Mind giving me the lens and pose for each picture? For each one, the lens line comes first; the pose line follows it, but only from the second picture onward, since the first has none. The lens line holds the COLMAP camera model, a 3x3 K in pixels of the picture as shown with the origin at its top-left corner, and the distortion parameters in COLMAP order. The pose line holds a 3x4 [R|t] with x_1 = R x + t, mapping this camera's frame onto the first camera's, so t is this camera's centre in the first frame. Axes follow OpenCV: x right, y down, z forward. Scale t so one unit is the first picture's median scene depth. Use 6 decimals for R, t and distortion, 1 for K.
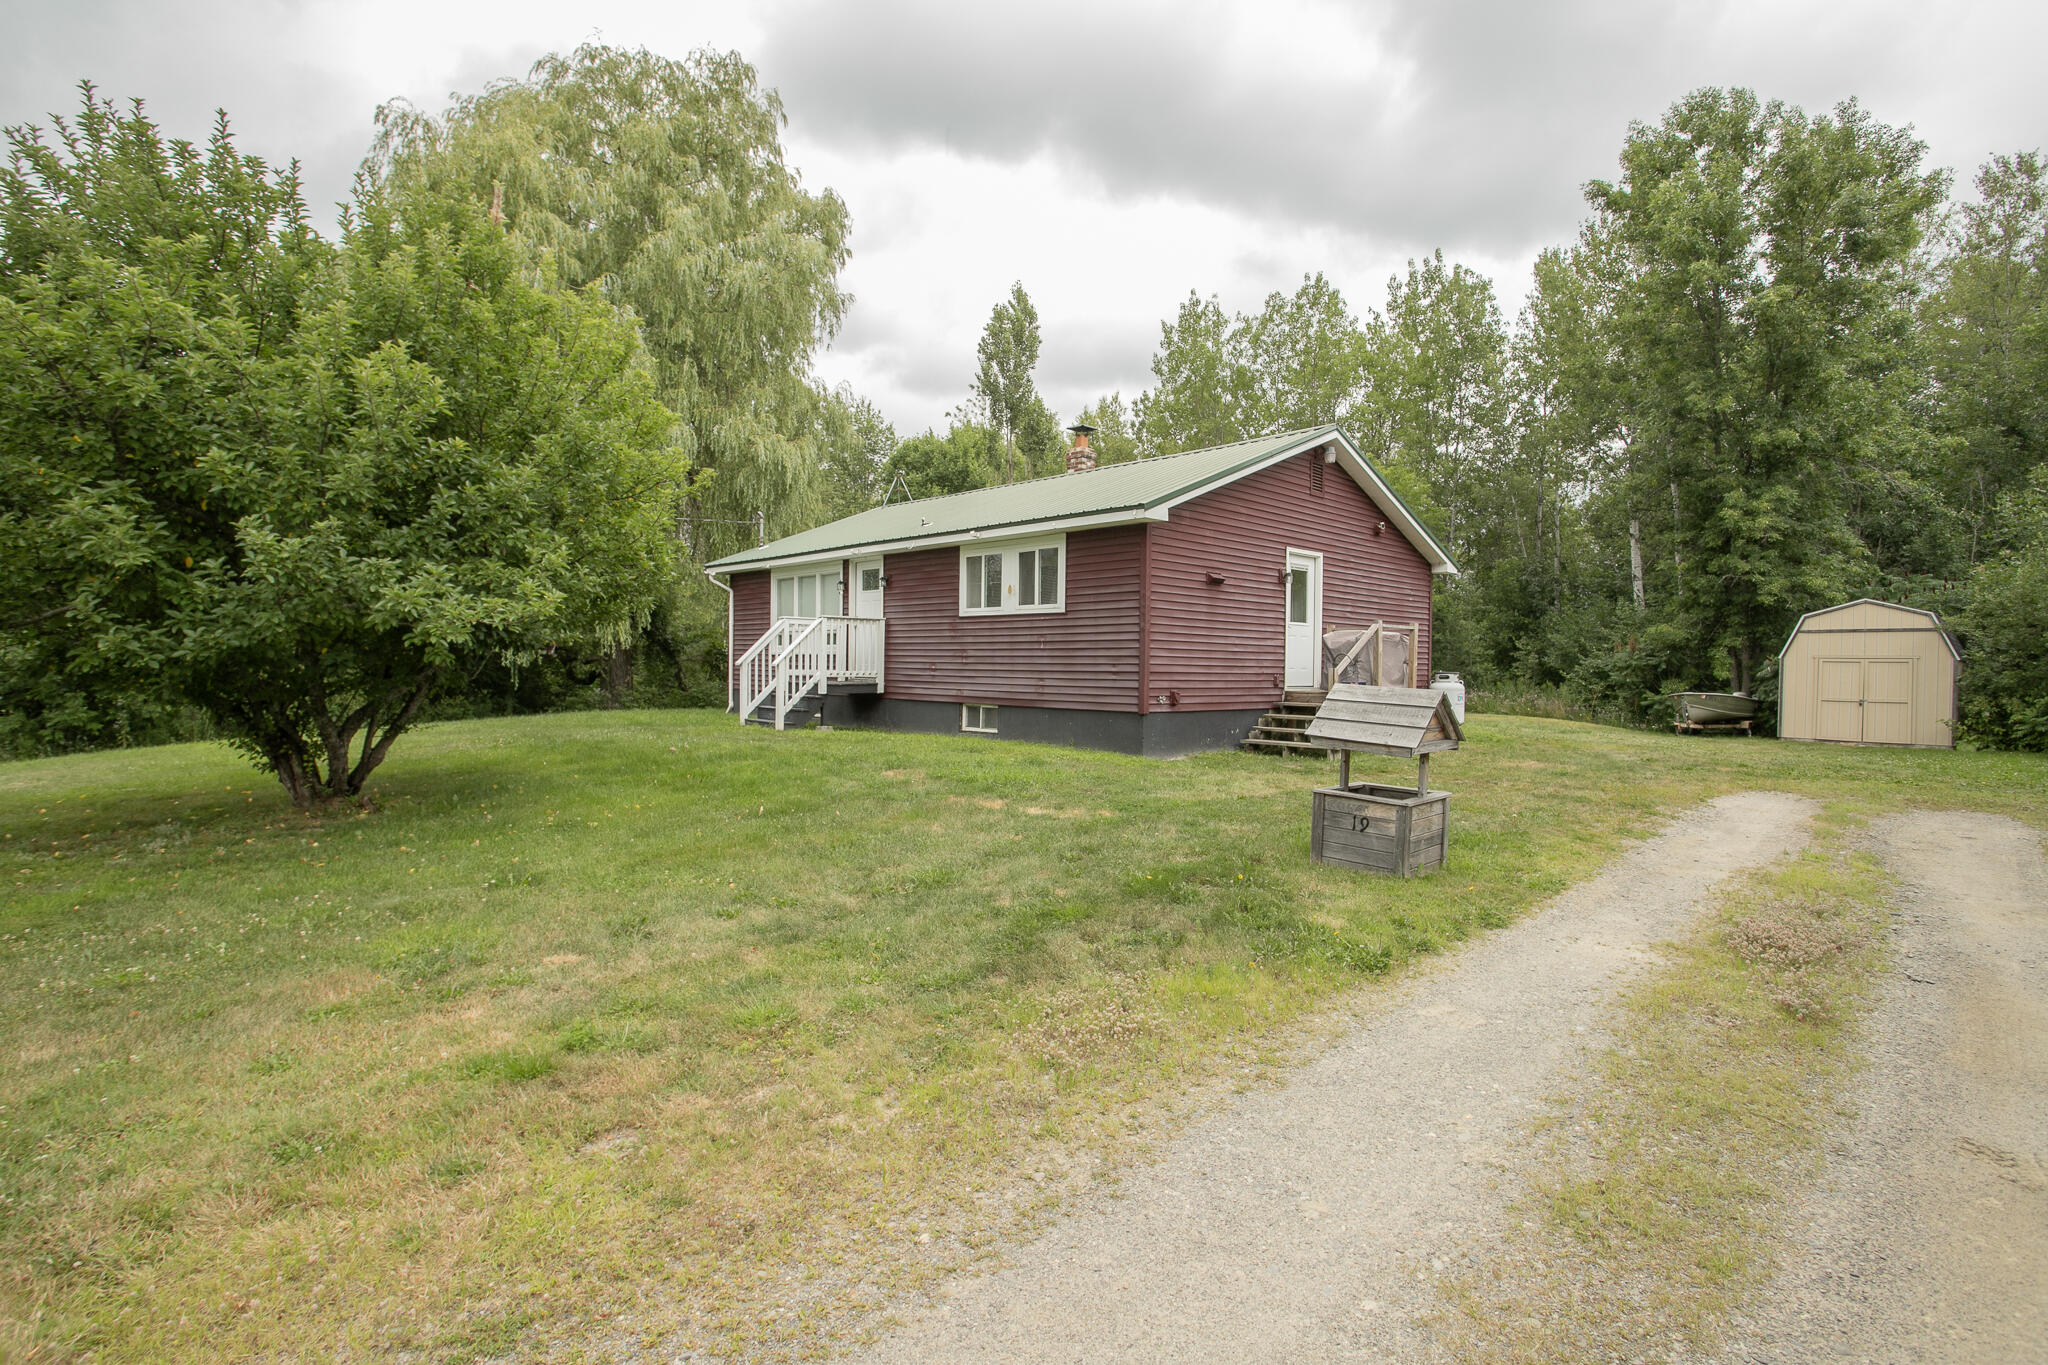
lens RADIAL K [[965.3, 0, 1024.0], [0, 965.3, 682.5], [0, 0, 1]] dist [-0.030649, 0.000198]
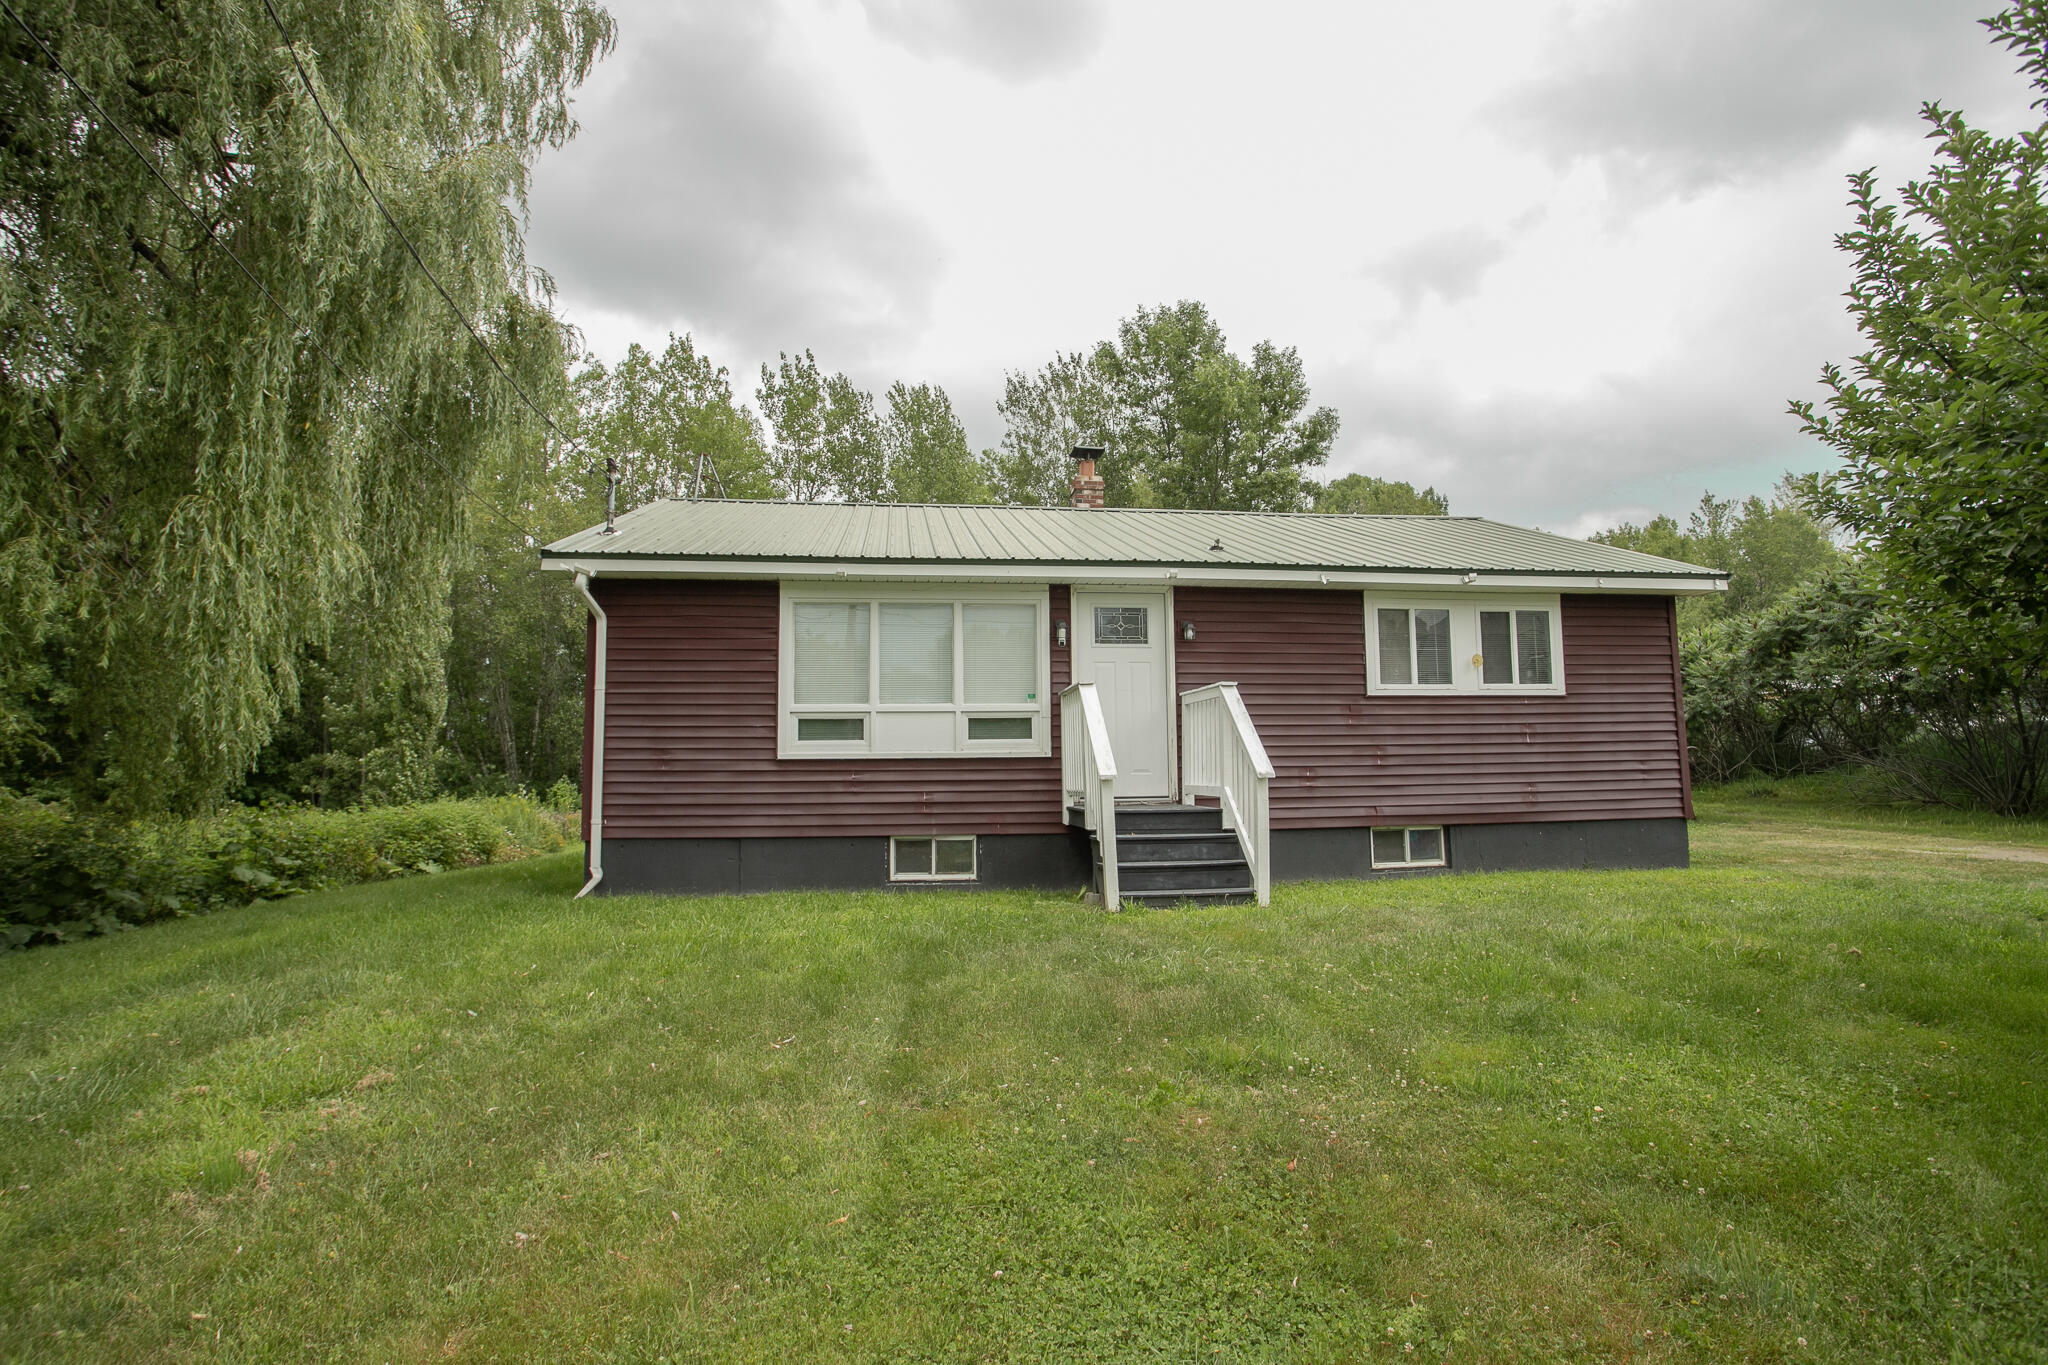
lens RADIAL K [[965.3, 0, 1024.0], [0, 965.3, 682.5], [0, 0, 1]] dist [-0.030649, 0.000198]
pose [[0.585044, 0.052121, 0.809325, -0.771318], [0.033142, 0.995563, -0.088073, -0.027739], [-0.810324, 0.078349, 0.580720, 0.838907]]
